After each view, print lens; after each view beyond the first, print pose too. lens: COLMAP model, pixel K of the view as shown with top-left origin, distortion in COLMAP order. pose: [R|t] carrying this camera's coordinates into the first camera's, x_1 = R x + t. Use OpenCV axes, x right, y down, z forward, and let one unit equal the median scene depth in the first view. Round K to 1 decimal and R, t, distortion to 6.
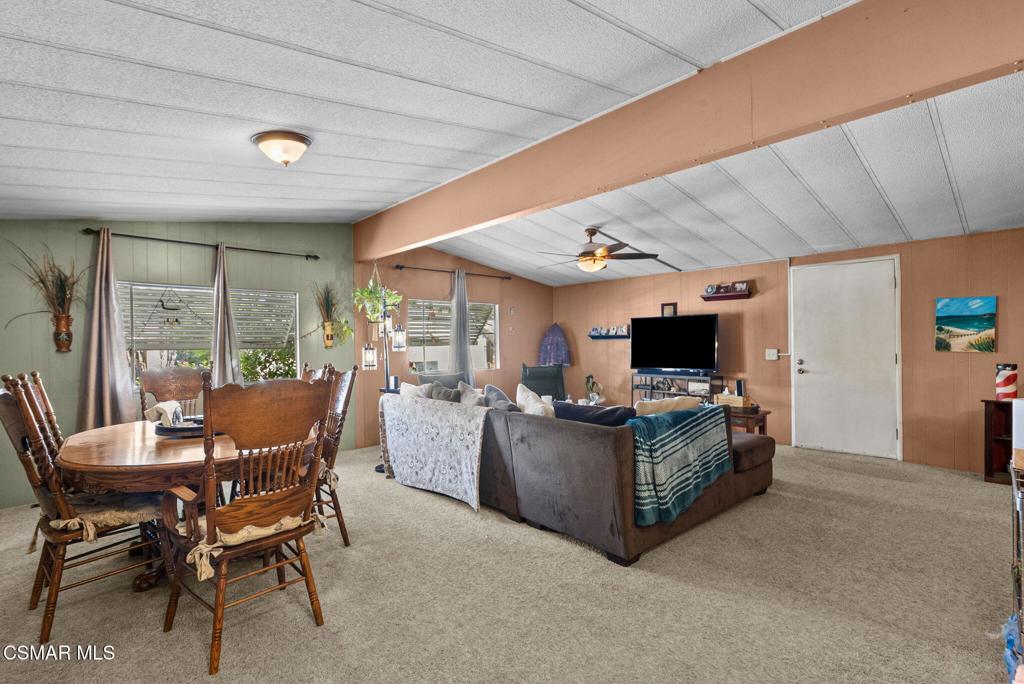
lens RADIAL K [[464.9, 0, 520.2], [0, 464.9, 346.2], [0, 0, 1]] dist [-0.004722, 0.001581]
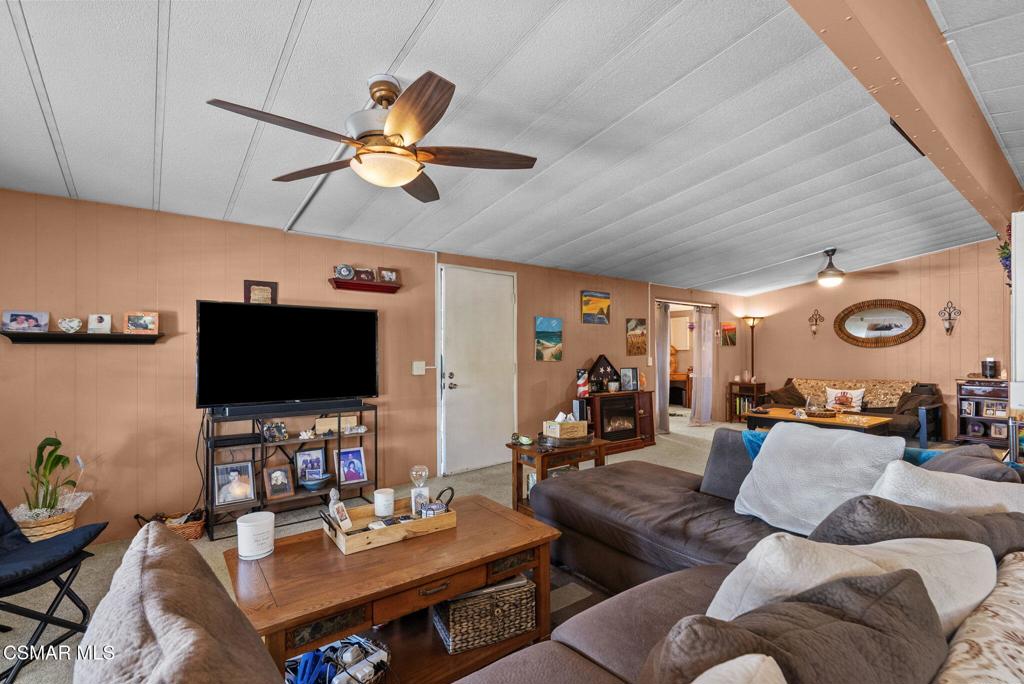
lens RADIAL K [[464.9, 0, 511.2], [0, 464.9, 346.1], [0, 0, 1]] dist [-0.004722, 0.001581]
pose [[0.096423, 0.021479, 0.995109, -0.215932], [0.009925, 0.999697, -0.022539, -0.000033], [-0.995291, 0.012050, 0.096181, 0.704020]]
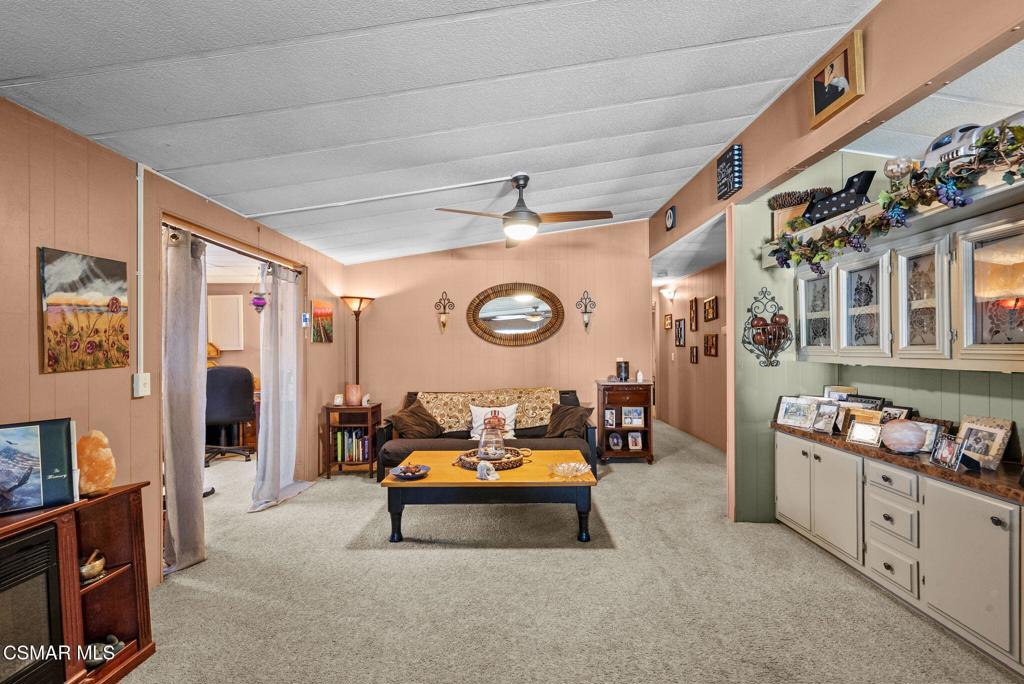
lens RADIAL K [[464.9, 0, 517.2], [0, 464.9, 345.9], [0, 0, 1]] dist [-0.004722, 0.001581]
pose [[-0.733965, 0.021429, 0.678850, 0.409357], [0.023355, 0.999707, -0.006306, -0.008069], [-0.678786, 0.011227, -0.734250, 0.556348]]
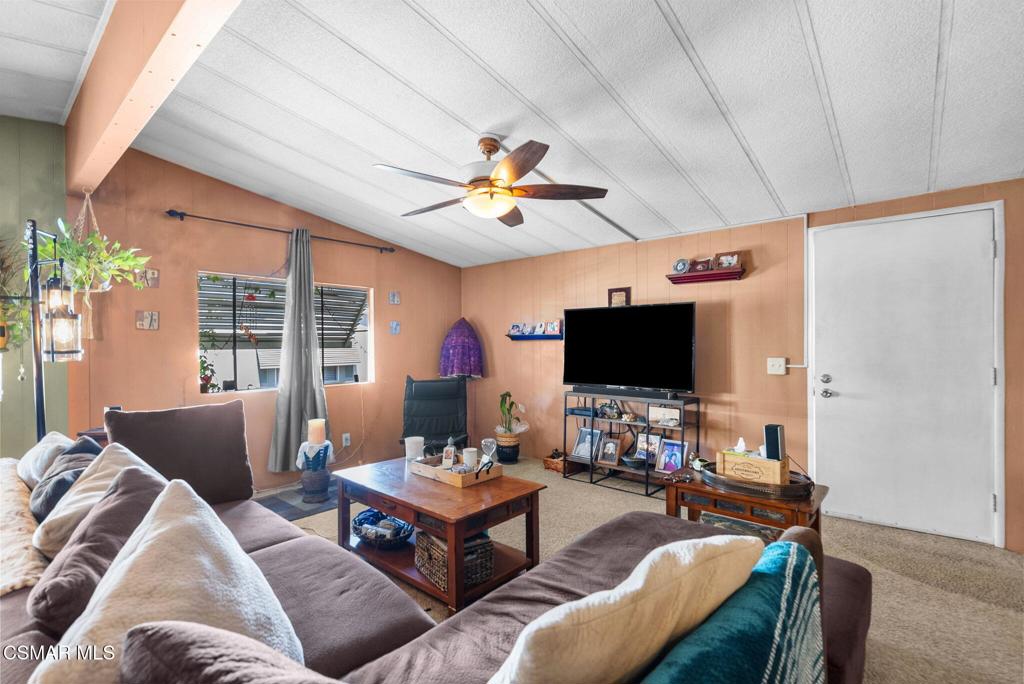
lens RADIAL K [[464.9, 0, 514.4], [0, 464.9, 349.3], [0, 0, 1]] dist [-0.004722, 0.001581]
pose [[0.994268, 0.006574, 0.106716, 0.103276], [-0.006903, 0.999972, 0.002711, -0.004322], [-0.106695, -0.003432, 0.994286, 0.367548]]
